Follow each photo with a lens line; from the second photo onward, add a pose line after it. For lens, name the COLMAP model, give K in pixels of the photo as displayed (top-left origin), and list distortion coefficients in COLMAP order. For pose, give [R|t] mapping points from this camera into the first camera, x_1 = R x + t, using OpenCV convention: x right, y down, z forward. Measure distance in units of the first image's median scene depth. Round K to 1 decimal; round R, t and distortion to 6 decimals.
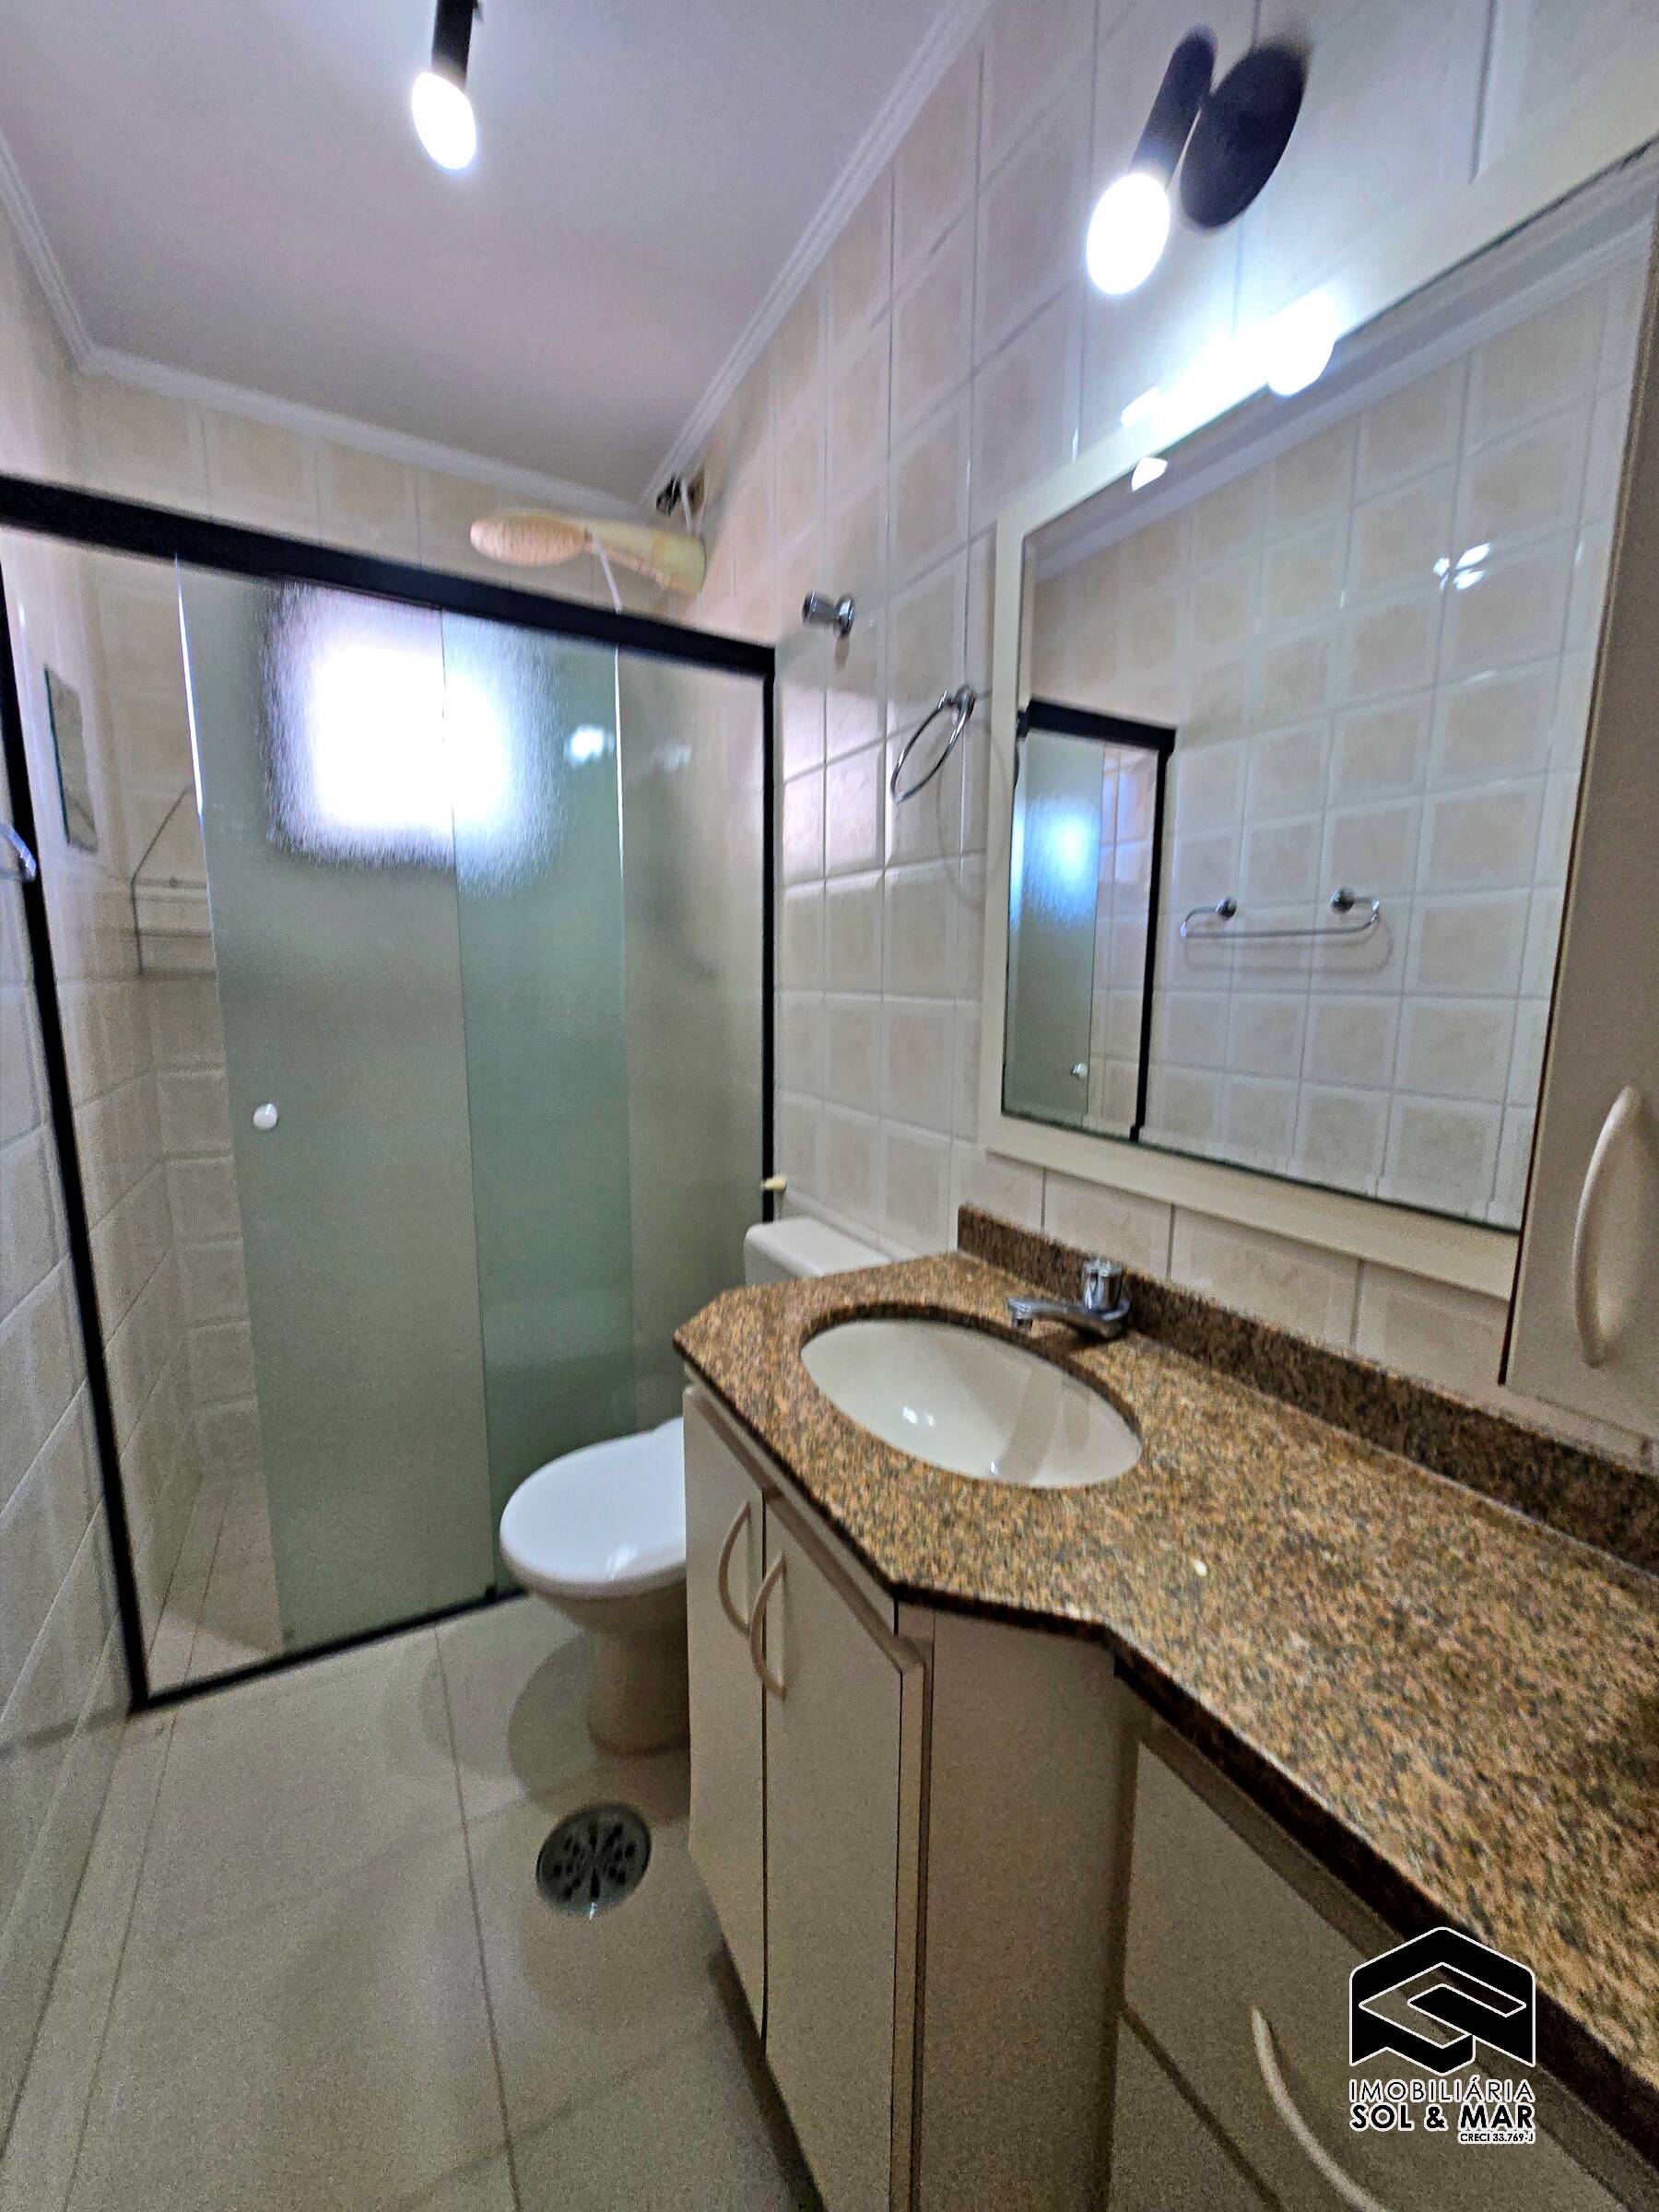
lens RADIAL K [[877.0, 0, 841.1], [0, 877.0, 1117.0], [0, 0, 1]] dist [0.007509, -0.002168]
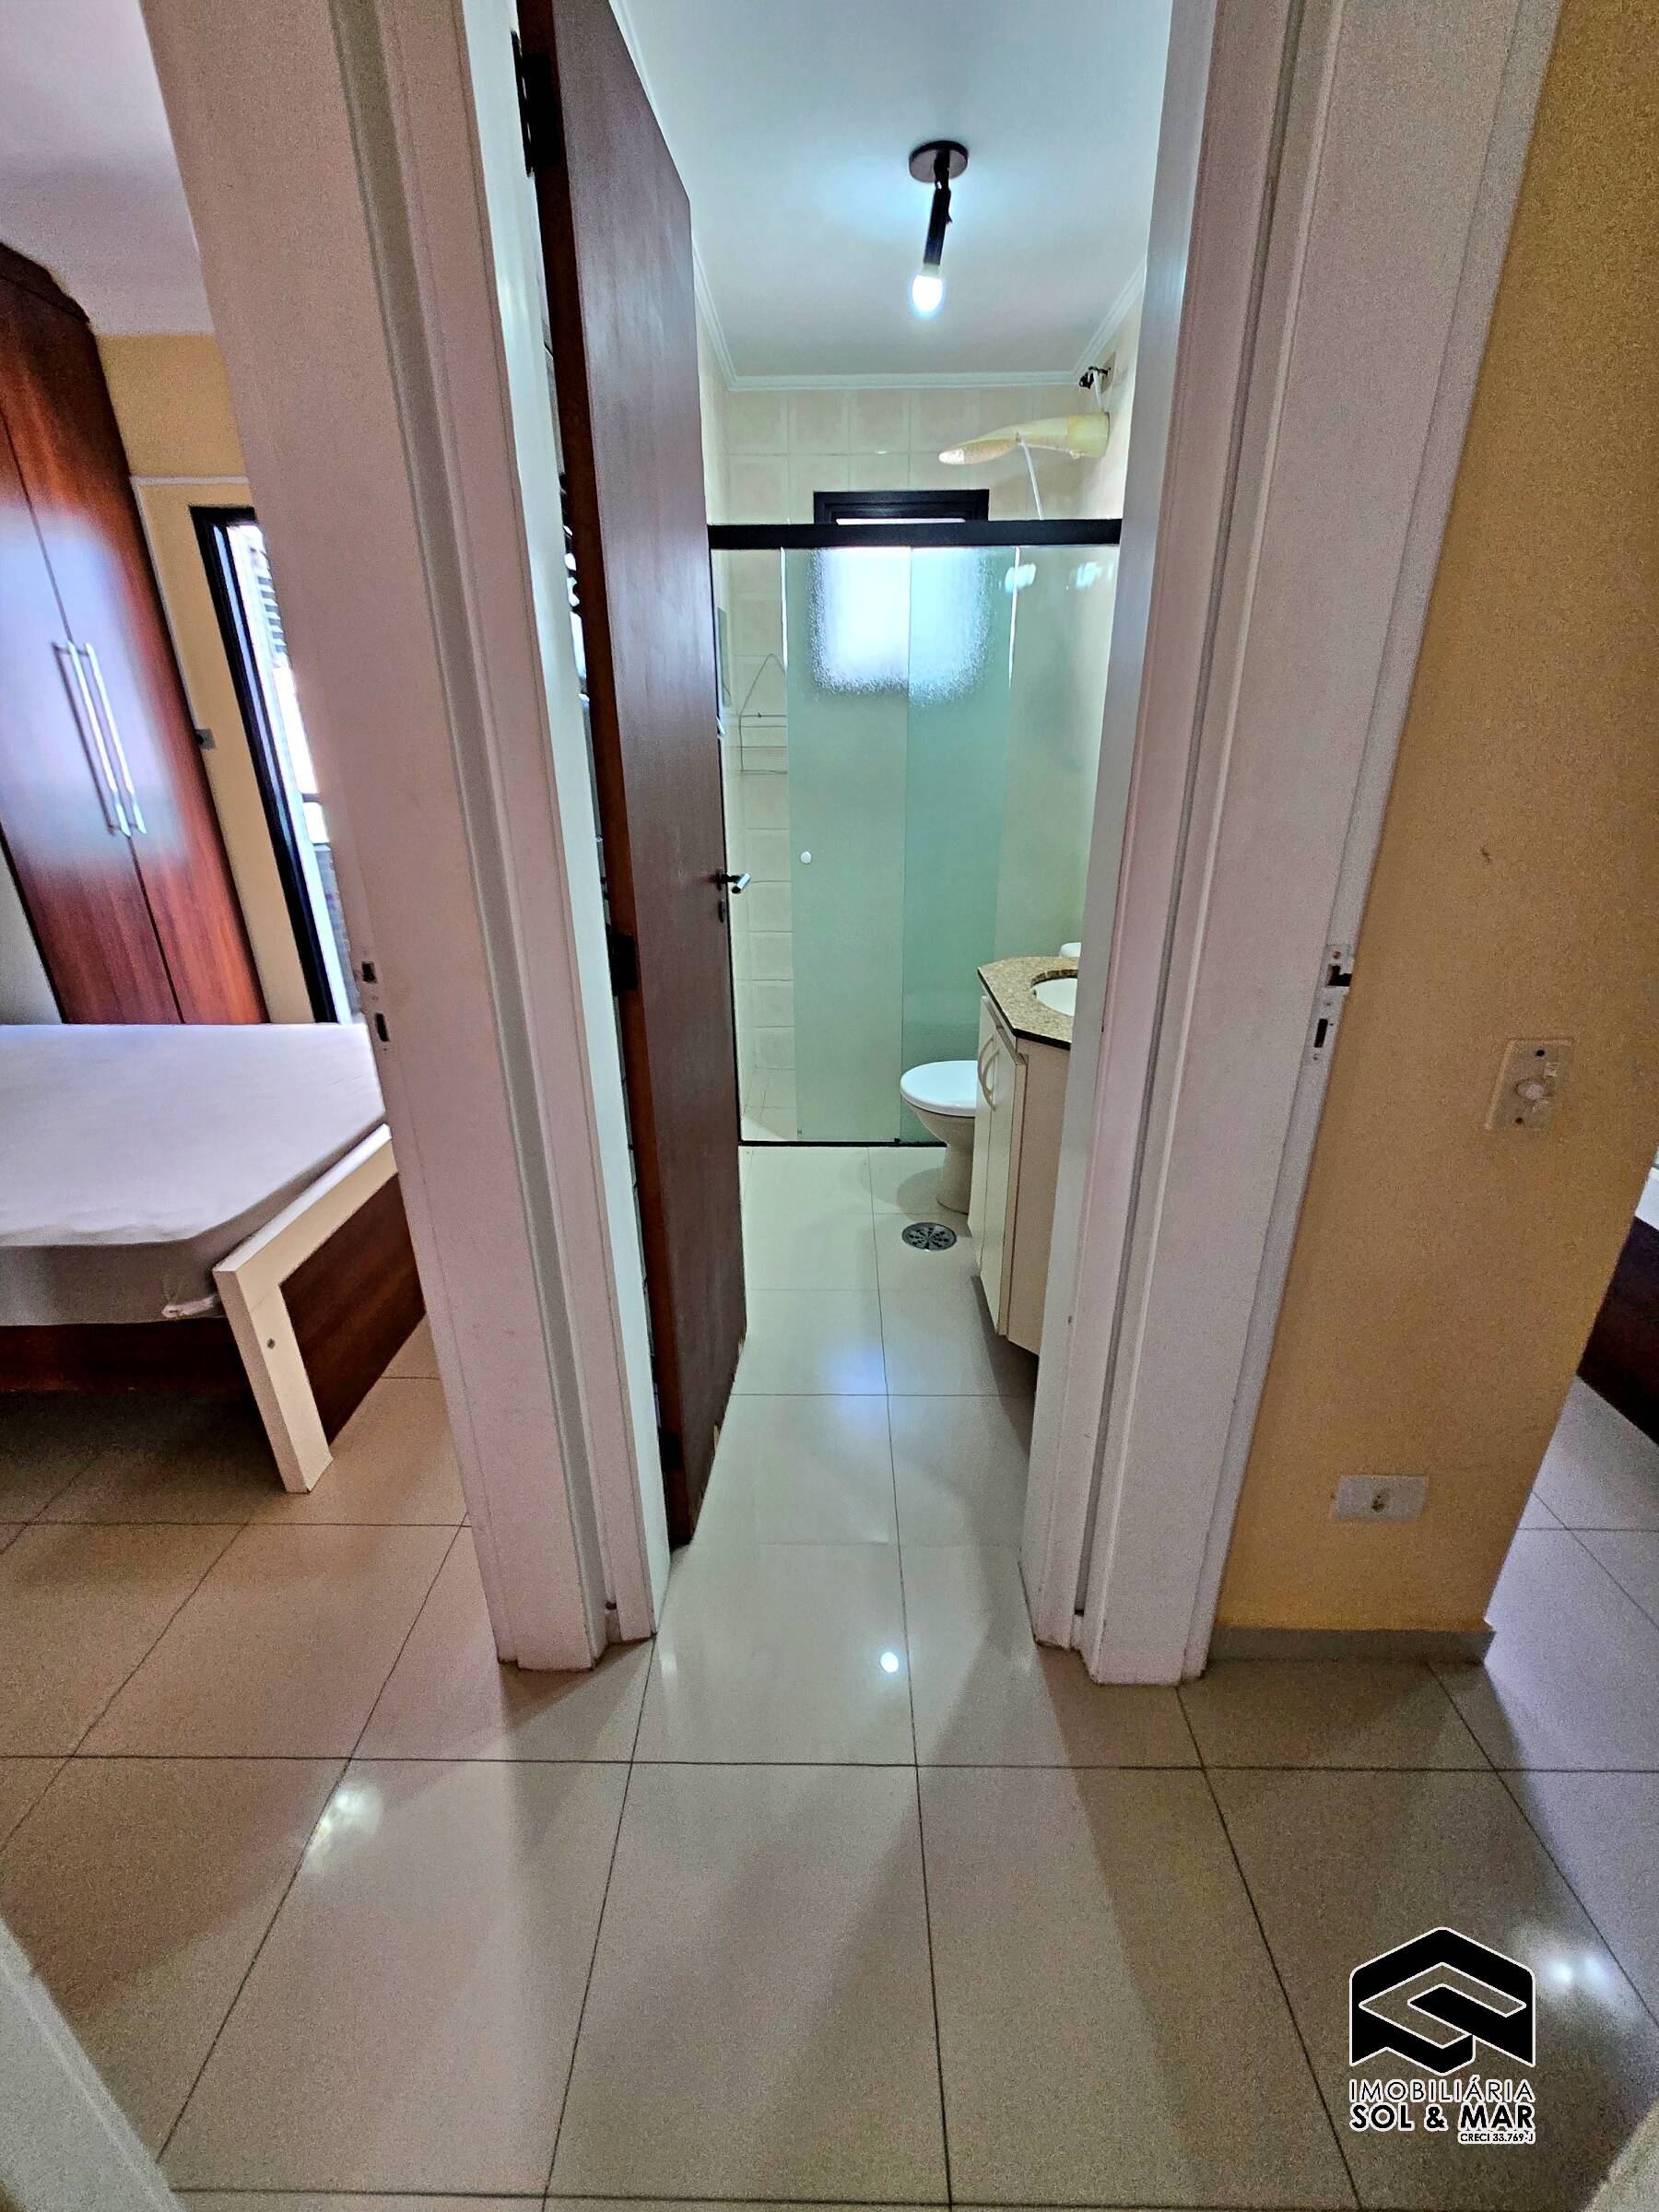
lens RADIAL K [[877.0, 0, 807.9], [0, 877.0, 1082.5], [0, 0, 1]] dist [0.007509, -0.002168]
pose [[0.858414, 0.160061, -0.487346, 0.372676], [-0.053092, 0.972692, 0.225948, 0.047146], [0.510203, -0.168082, 0.843470, -0.716270]]
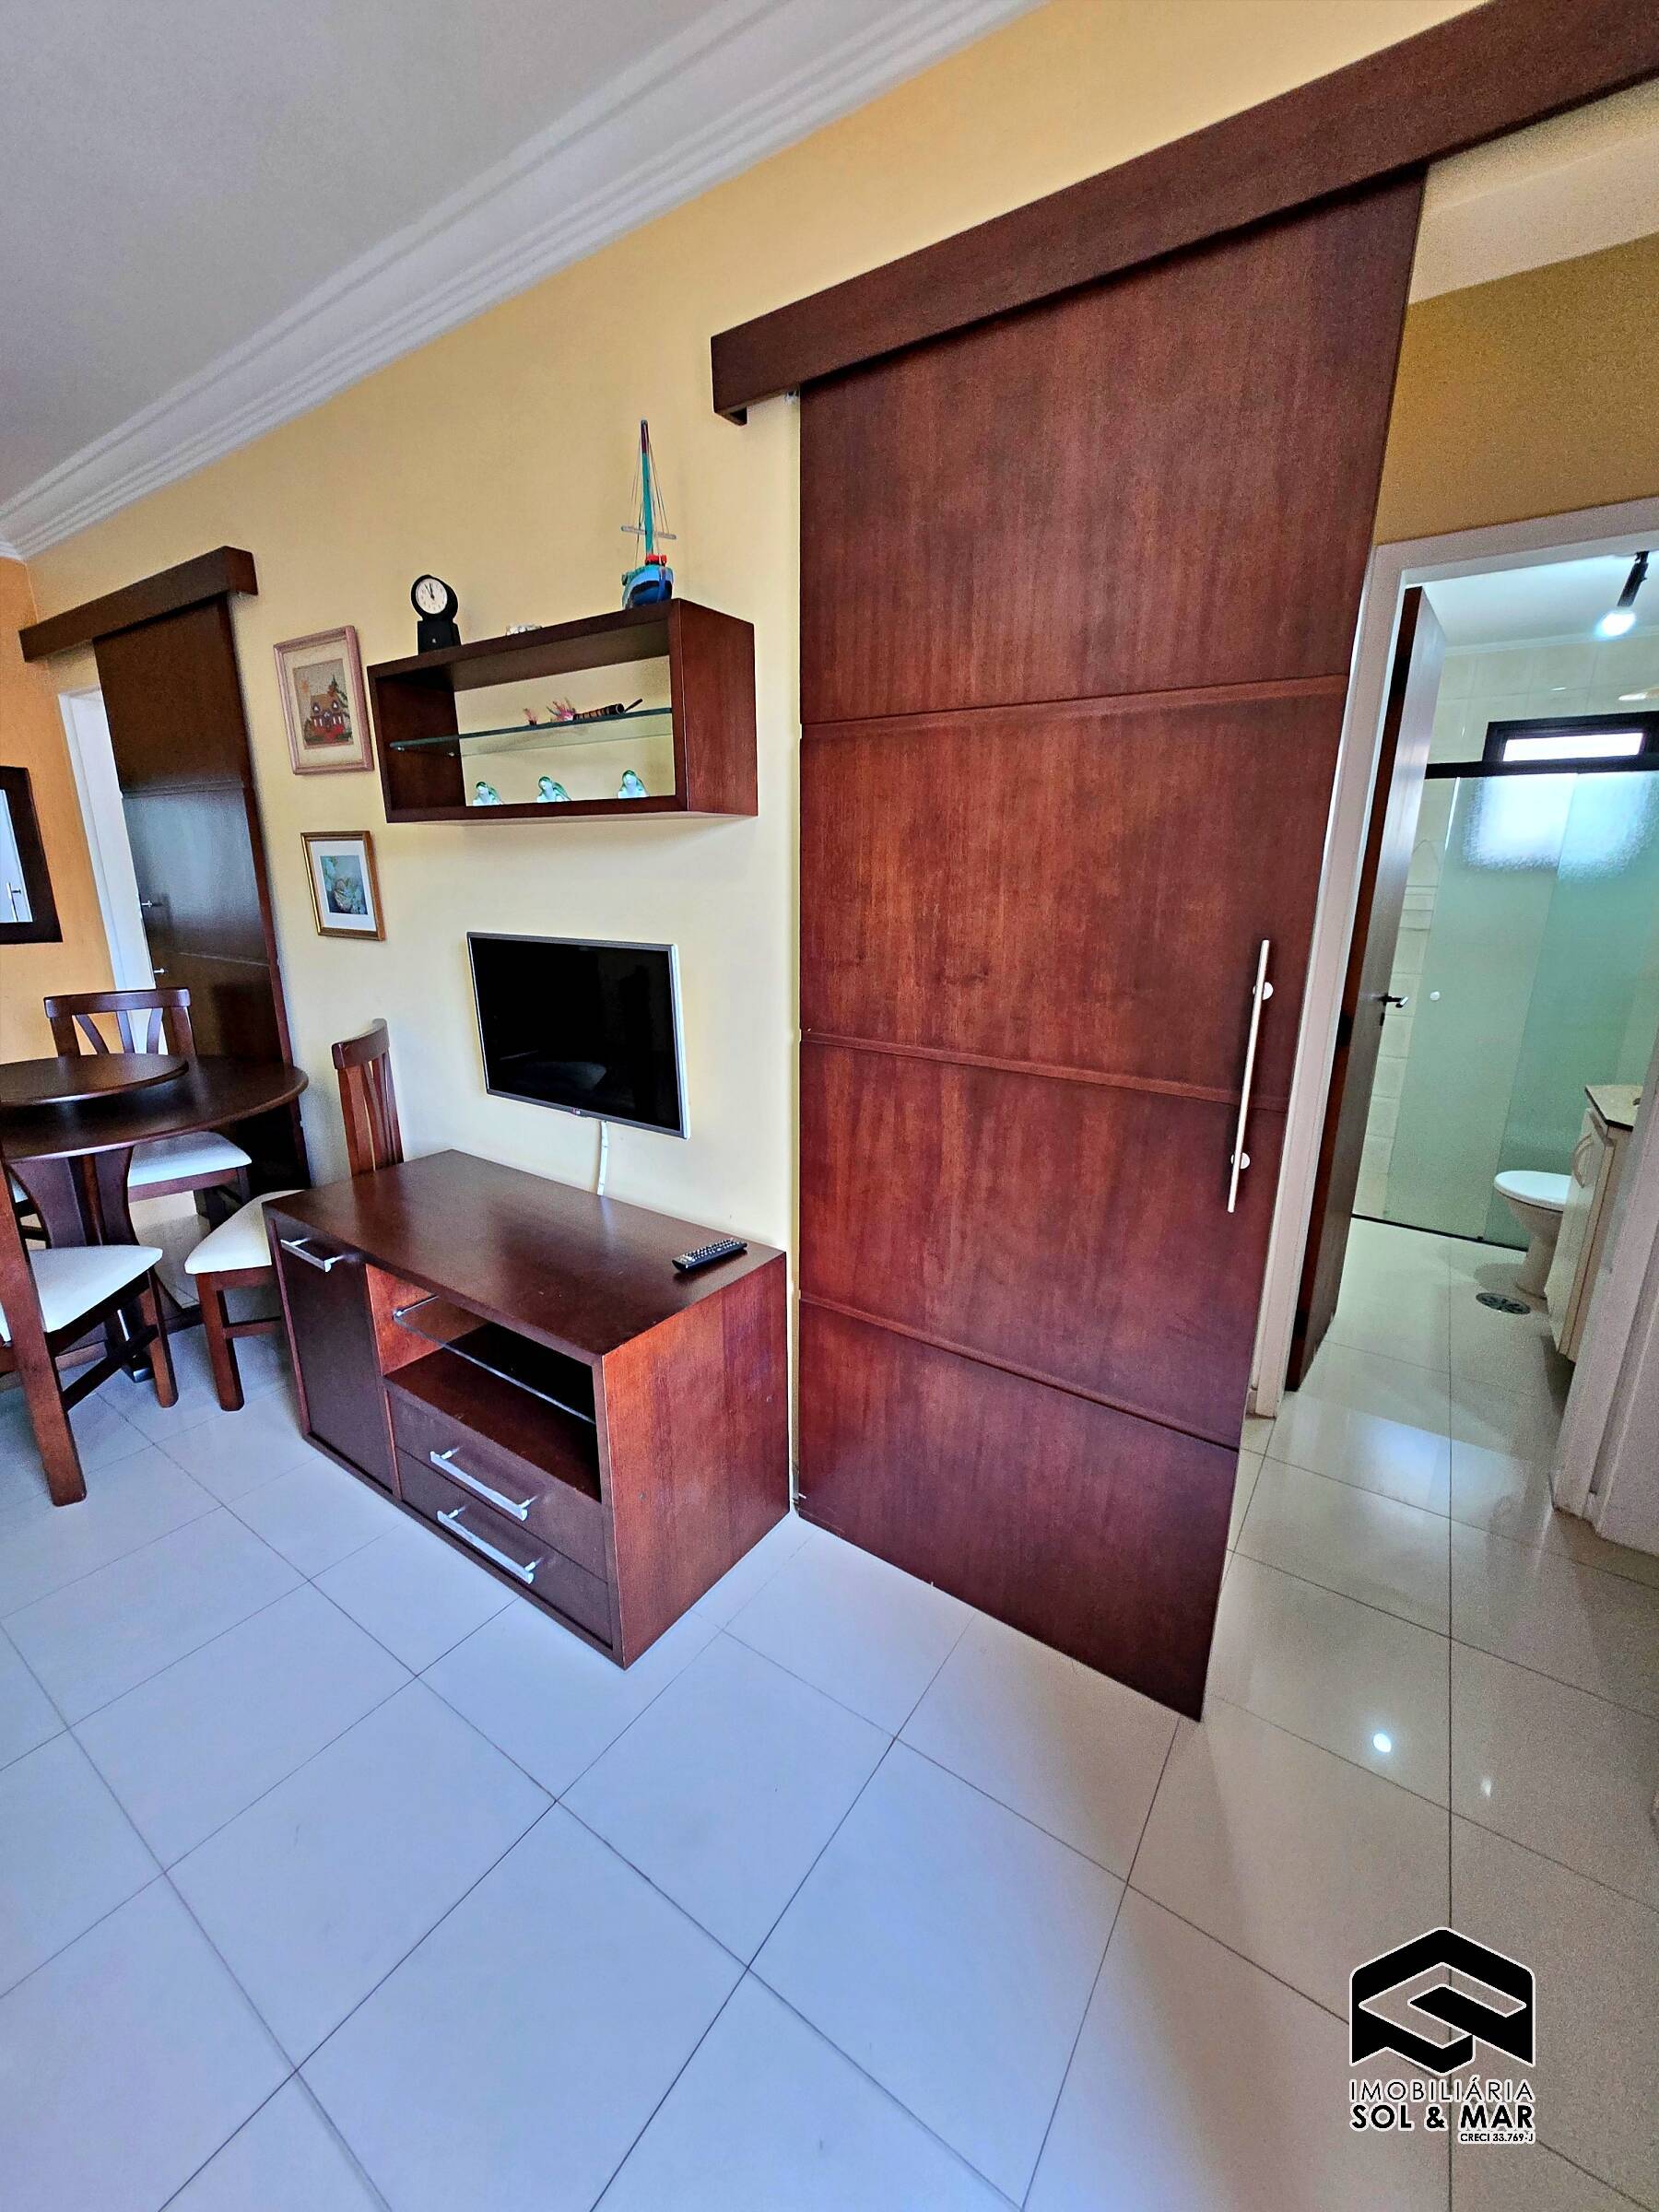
lens RADIAL K [[877.0, 0, 848.6], [0, 877.0, 1093.5], [0, 0, 1]] dist [0.007509, -0.002168]
pose [[0.460129, 0.210080, -0.862640, 0.808718], [-0.148127, 0.976150, 0.158712, 0.125374], [0.875408, 0.054752, 0.480274, -1.675053]]
